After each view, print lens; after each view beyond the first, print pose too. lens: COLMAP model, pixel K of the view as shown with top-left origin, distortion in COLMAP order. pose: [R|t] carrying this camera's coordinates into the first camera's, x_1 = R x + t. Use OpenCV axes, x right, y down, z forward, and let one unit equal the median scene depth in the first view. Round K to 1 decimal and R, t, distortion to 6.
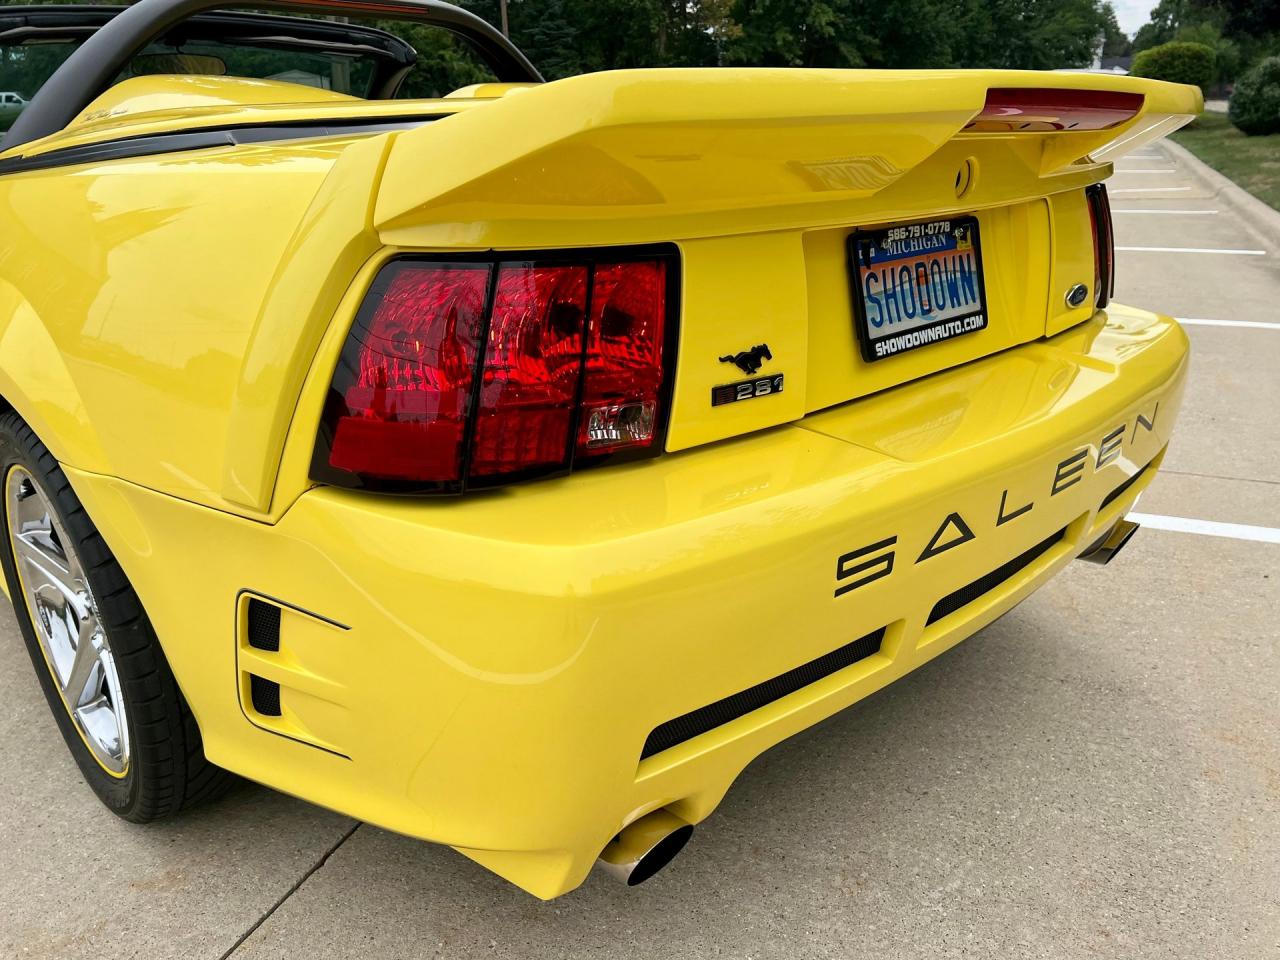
lens RADIAL K [[1059.5, 0, 637.1], [0, 1059.5, 491.2], [0, 0, 1]] dist [0.055065, -0.063744]
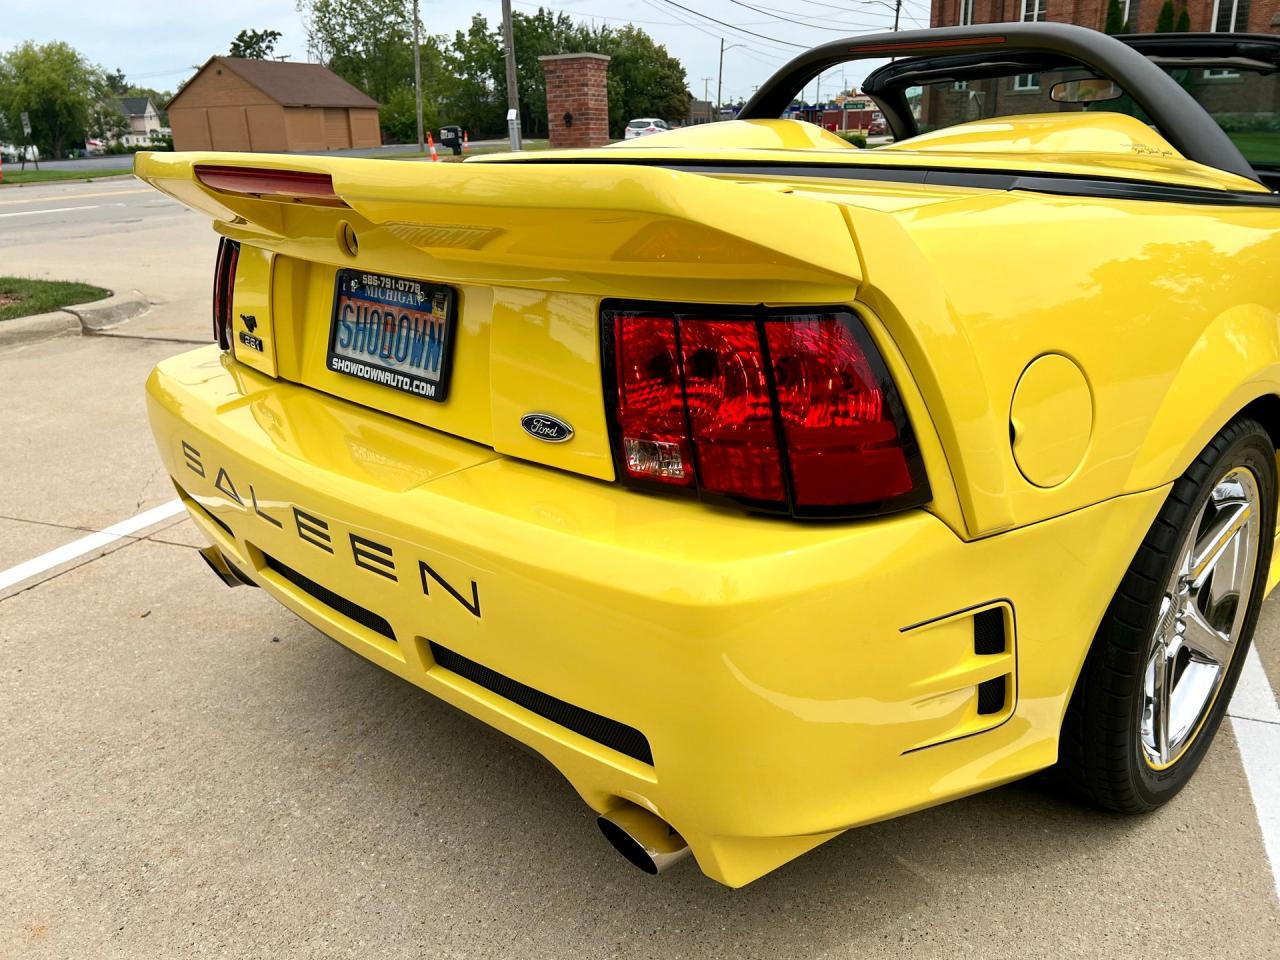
lens RADIAL K [[1010.4, 0, 639.6], [0, 1010.4, 486.1], [0, 0, 1]] dist [0.046574, -0.054825]
pose [[-0.004208, 0.329500, -0.944146, 1.312957], [-0.334110, 0.889434, 0.311894, -0.465554], [0.942525, 0.316762, 0.106346, 1.177284]]
